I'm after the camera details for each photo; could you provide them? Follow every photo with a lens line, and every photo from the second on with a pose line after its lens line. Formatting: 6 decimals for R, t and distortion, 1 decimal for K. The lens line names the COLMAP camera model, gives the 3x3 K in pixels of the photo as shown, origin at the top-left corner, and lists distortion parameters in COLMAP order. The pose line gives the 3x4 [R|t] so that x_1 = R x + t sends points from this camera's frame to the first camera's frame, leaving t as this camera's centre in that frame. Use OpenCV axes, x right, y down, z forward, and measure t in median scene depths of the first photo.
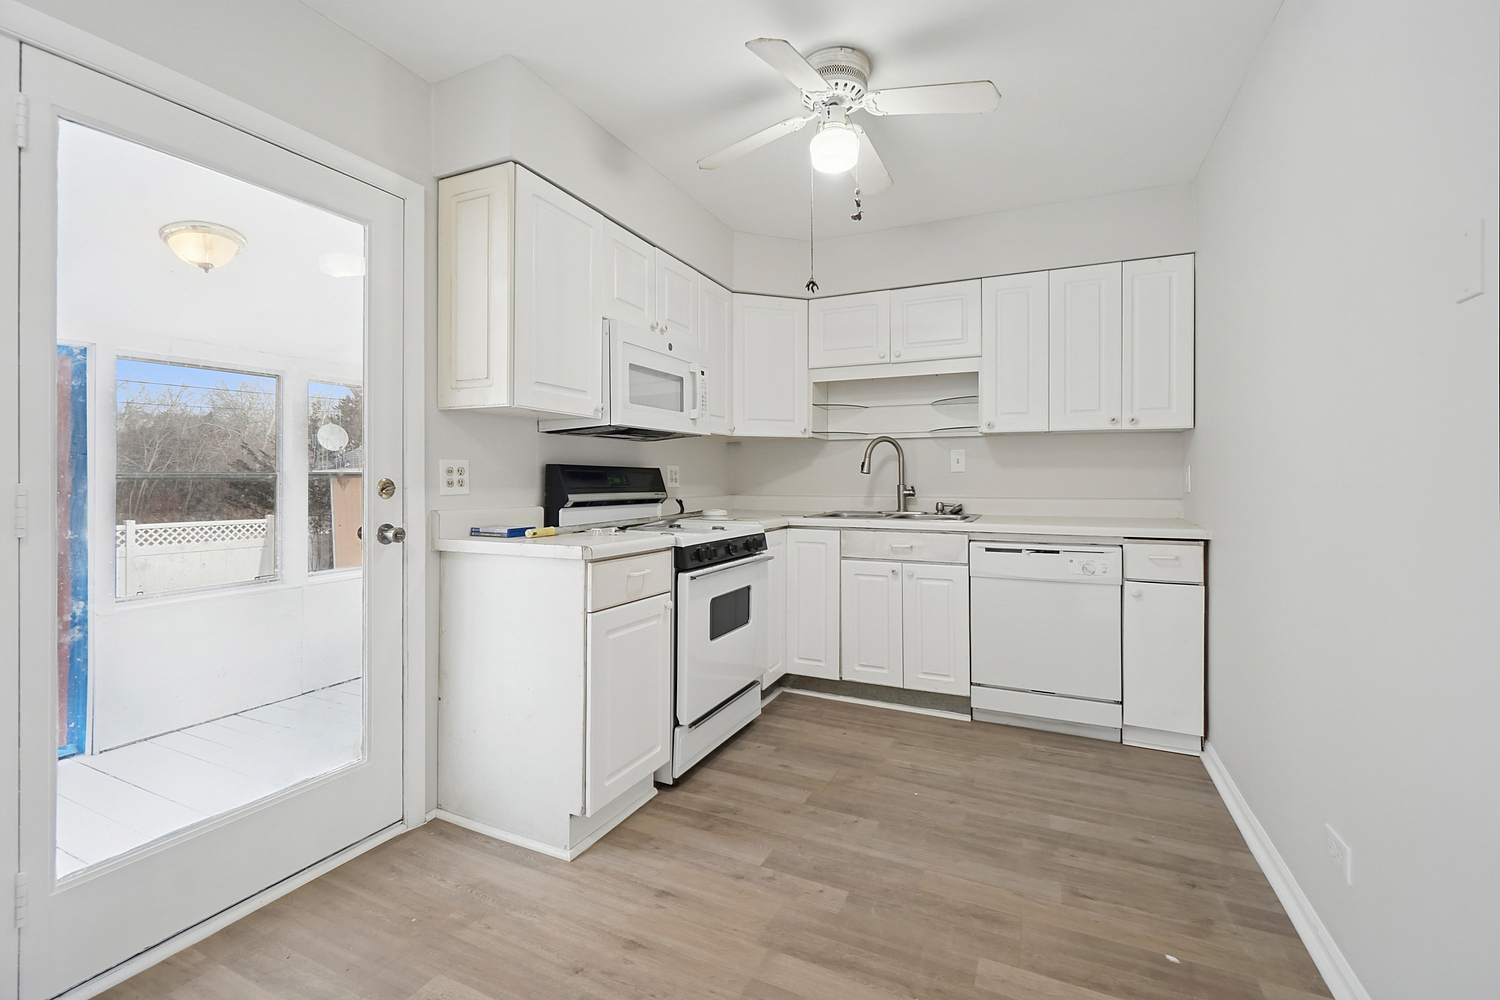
lens RADIAL K [[644.2, 0, 750.0], [0, 644.2, 500.0], [0, 0, 1]] dist [-0.000468, -0.000030]
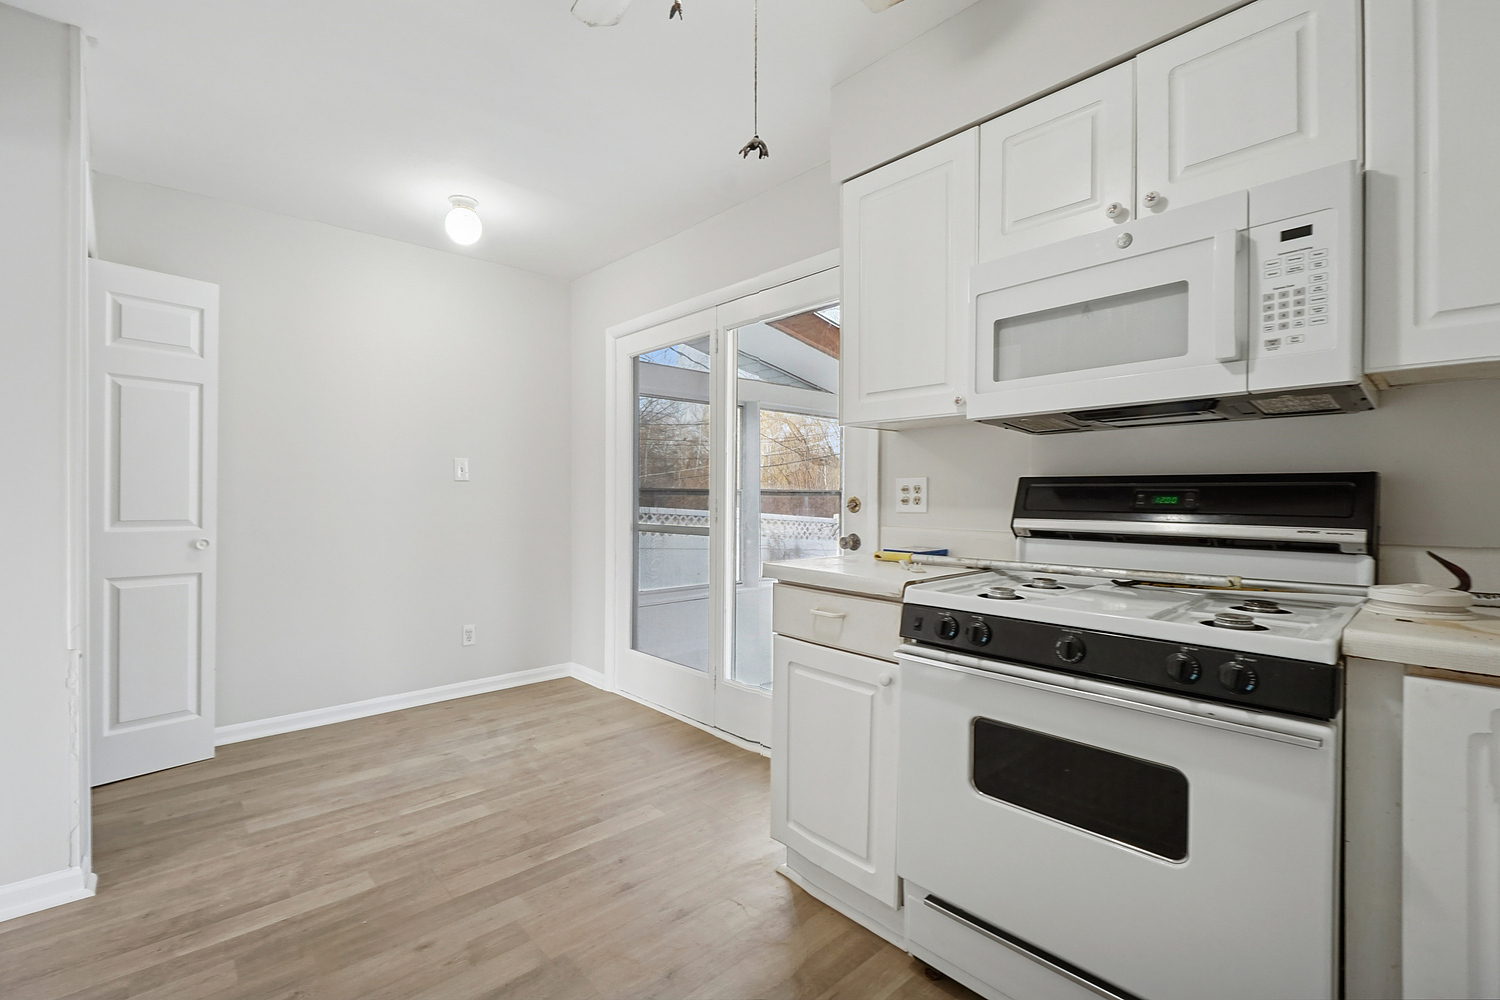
lens RADIAL K [[645.8, 0, 718.2], [0, 645.8, 496.1], [0, 0, 1]] dist [0.000078, 0.000088]
pose [[-0.389015, 0.004030, -0.921223, 0.595430], [-0.024285, 0.999598, 0.014628, -0.041364], [0.920911, 0.028062, -0.388760, 1.114630]]
